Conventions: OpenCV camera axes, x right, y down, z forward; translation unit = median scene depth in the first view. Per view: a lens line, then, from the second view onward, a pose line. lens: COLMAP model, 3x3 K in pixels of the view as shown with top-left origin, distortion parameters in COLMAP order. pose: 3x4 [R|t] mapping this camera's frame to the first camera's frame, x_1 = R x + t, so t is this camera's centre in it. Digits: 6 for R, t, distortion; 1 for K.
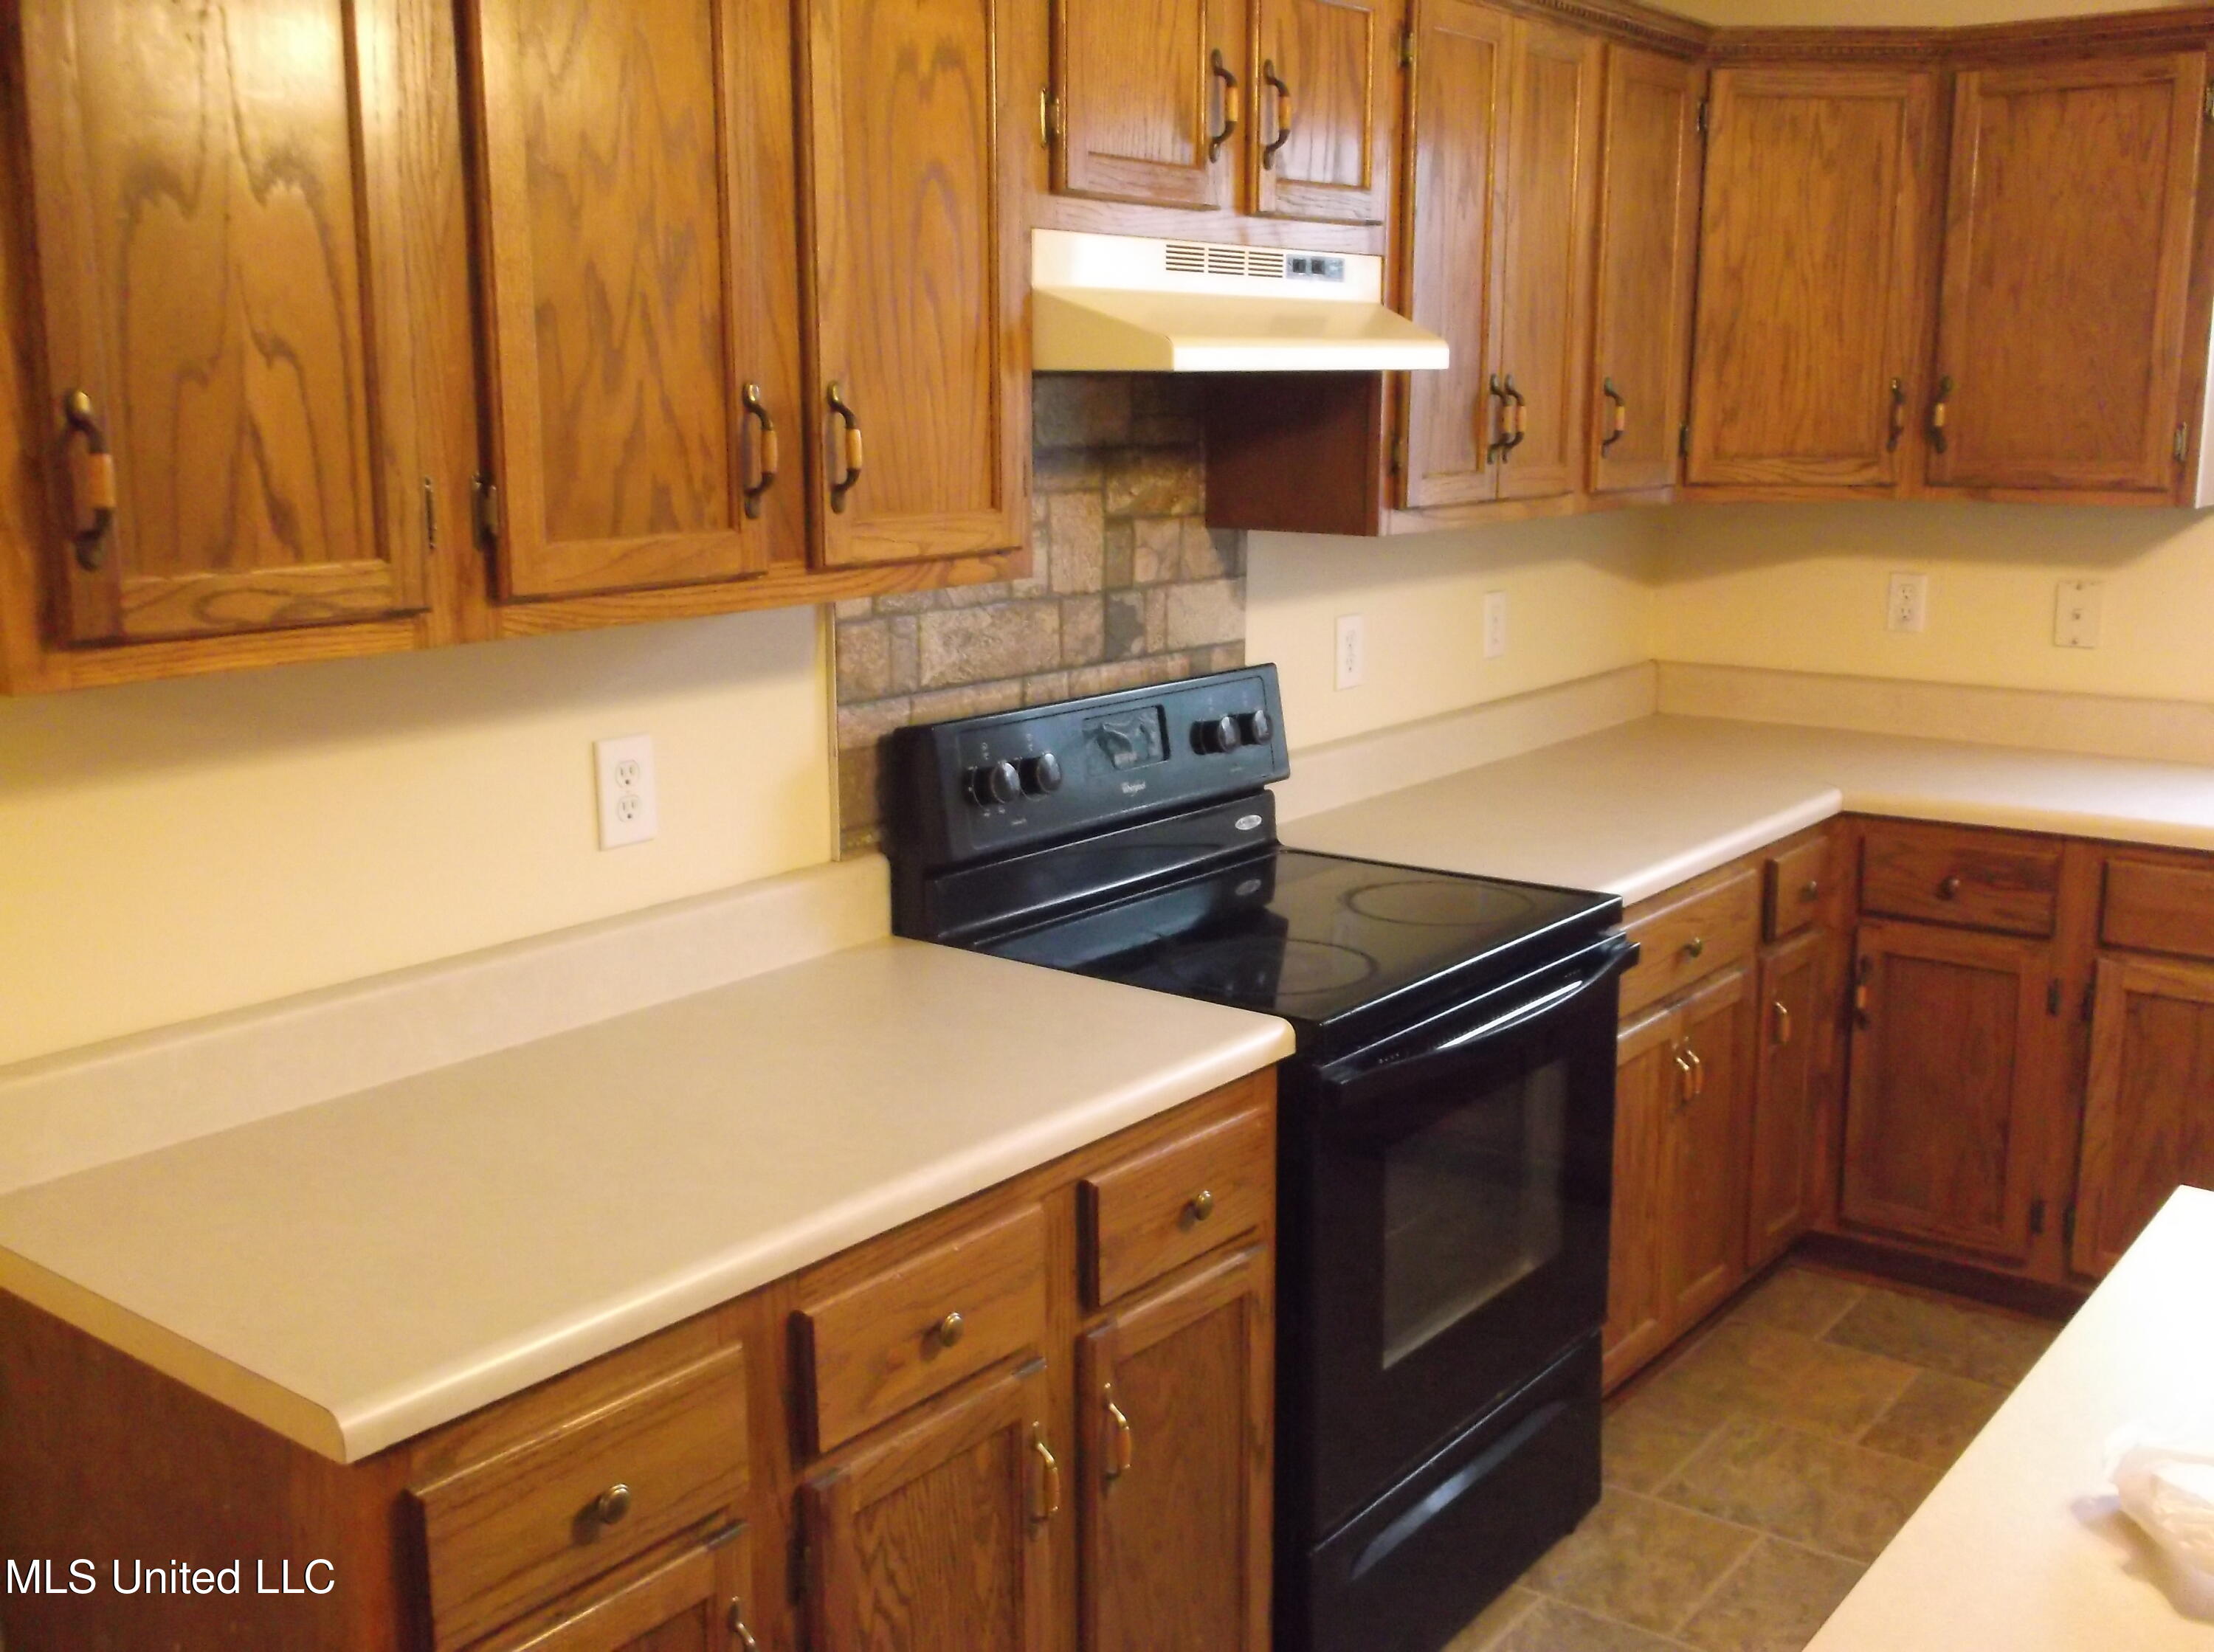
lens RADIAL K [[2156.7, 0, 1107.0], [0, 2156.7, 826.0], [0, 0, 1]] dist [0.002271, -0.010259]
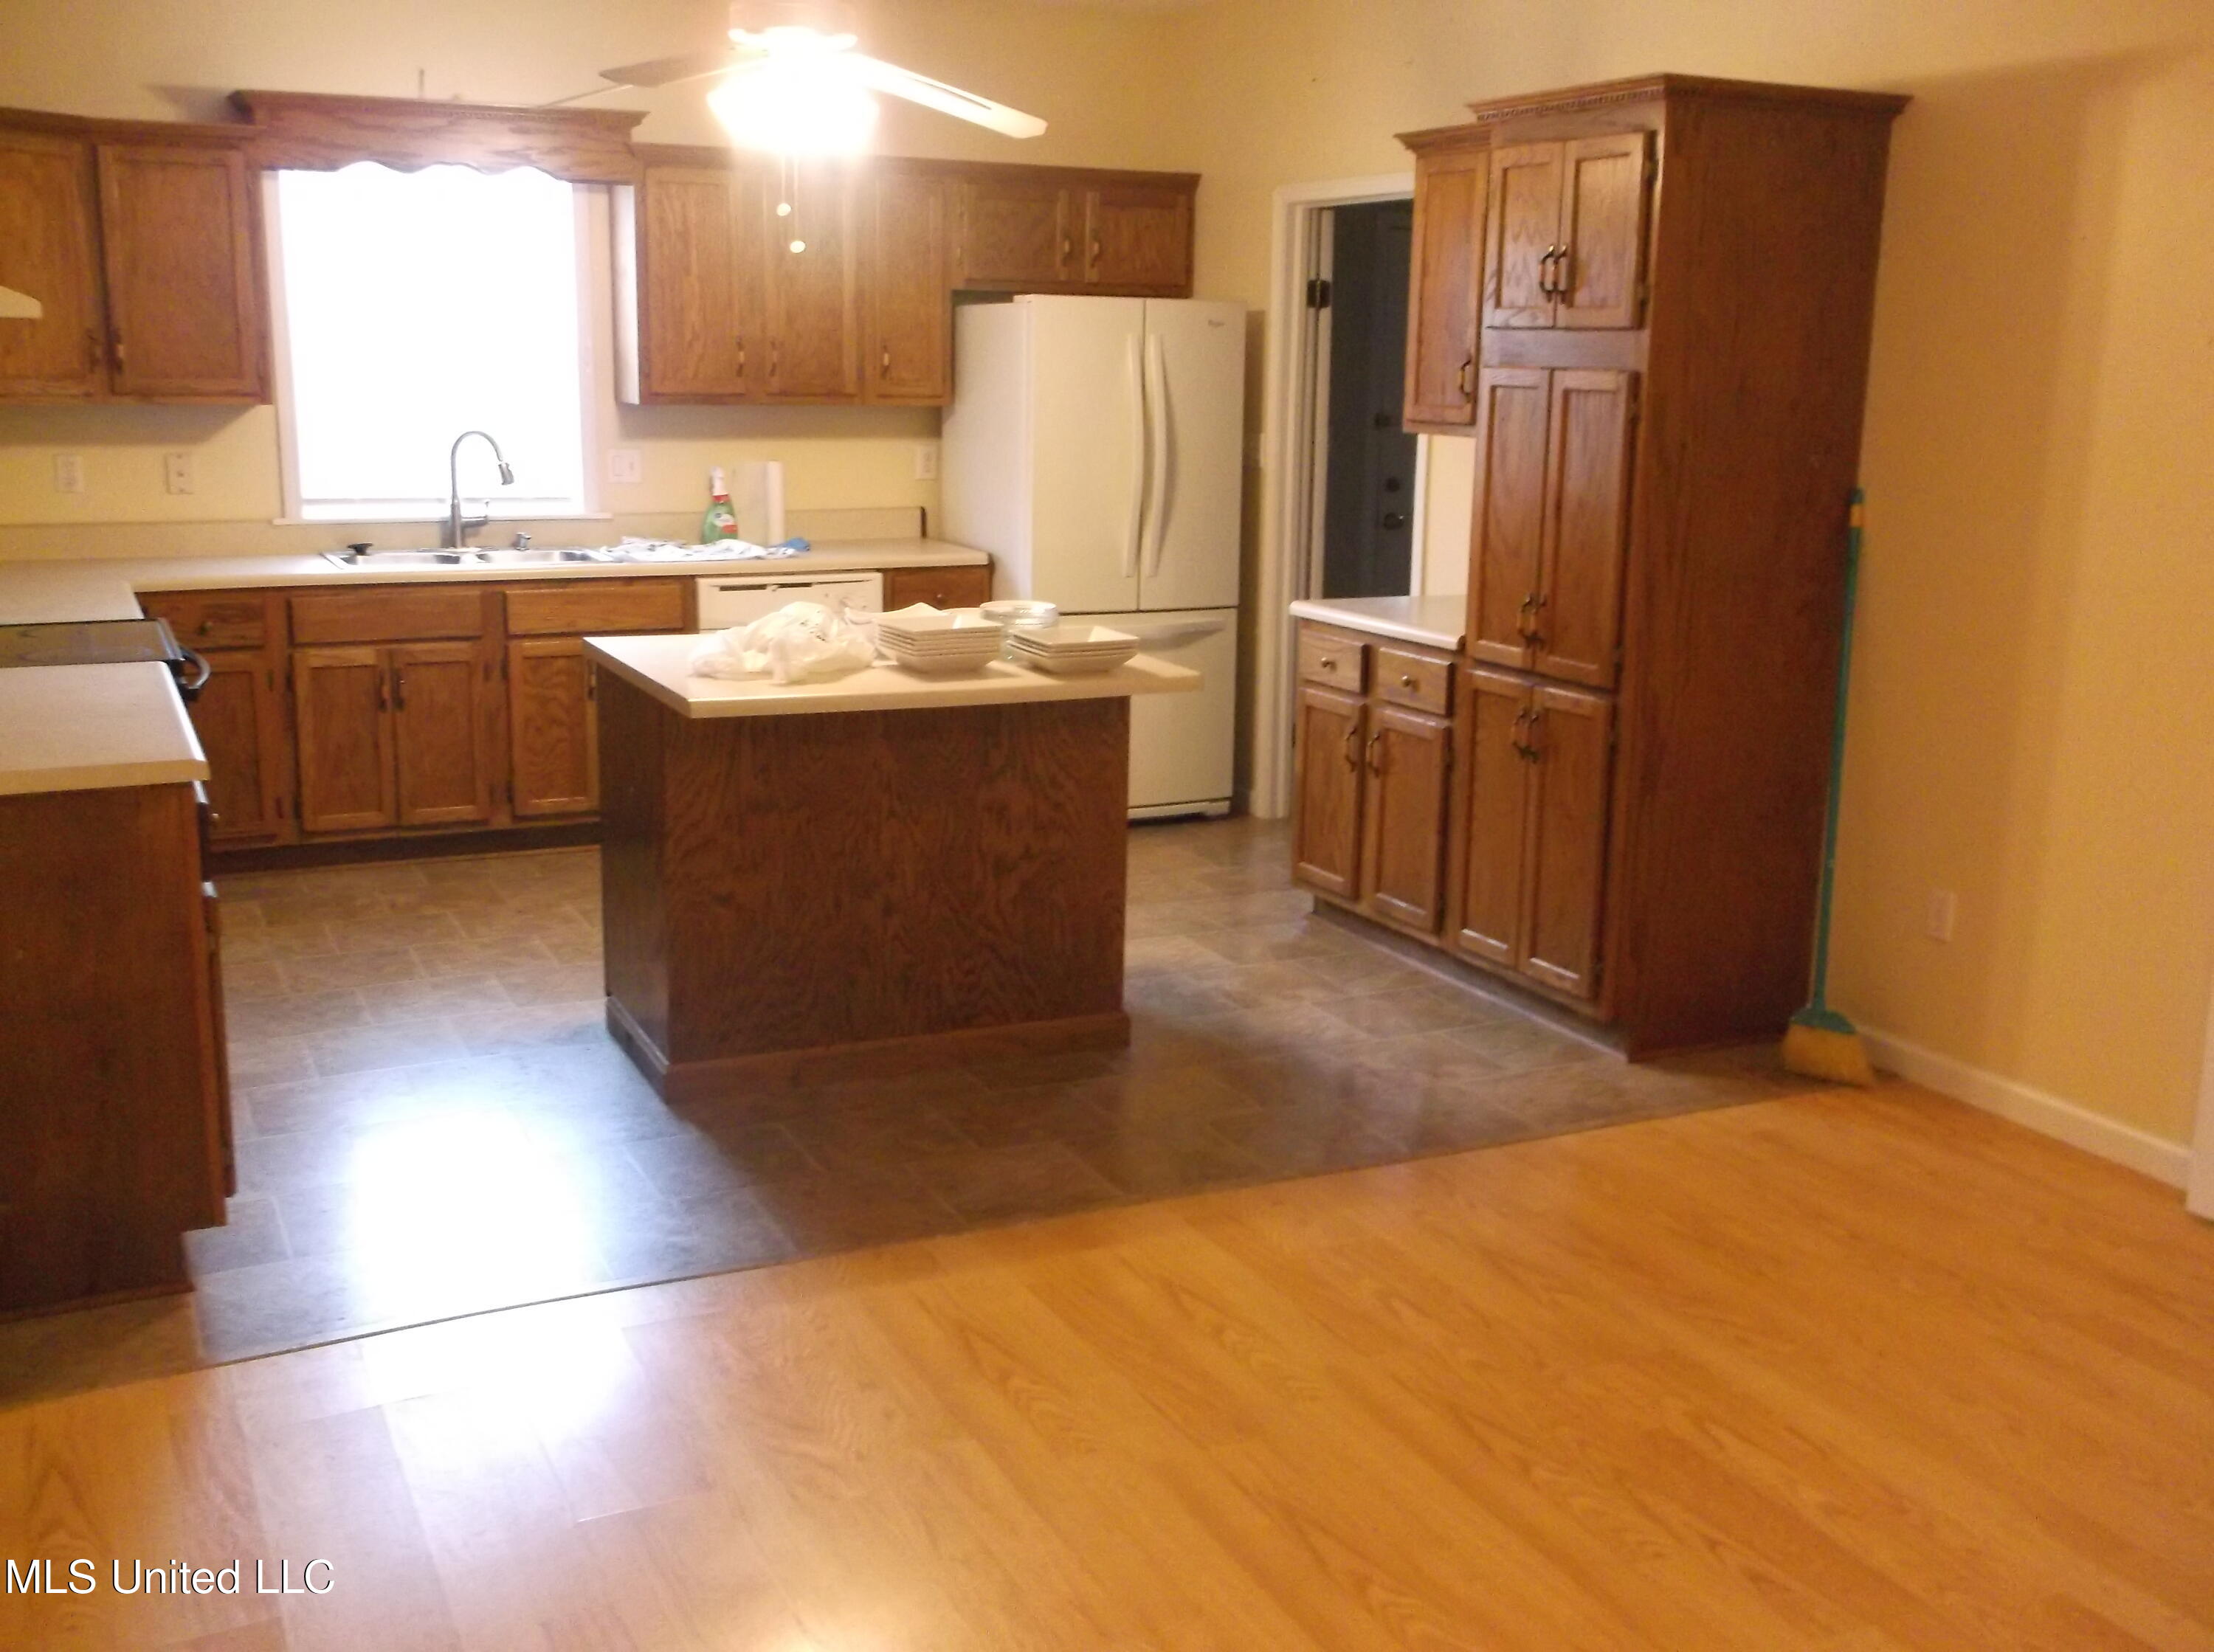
lens RADIAL K [[2152.9, 0, 1107.0], [0, 2152.9, 826.0], [0, 0, 1]] dist [-0.002905, -0.033644]
pose [[0.433881, -0.179843, 0.882839, -0.873522], [0.159942, 0.979686, 0.120966, 0.095277], [-0.886660, 0.088718, 0.453832, -0.417891]]
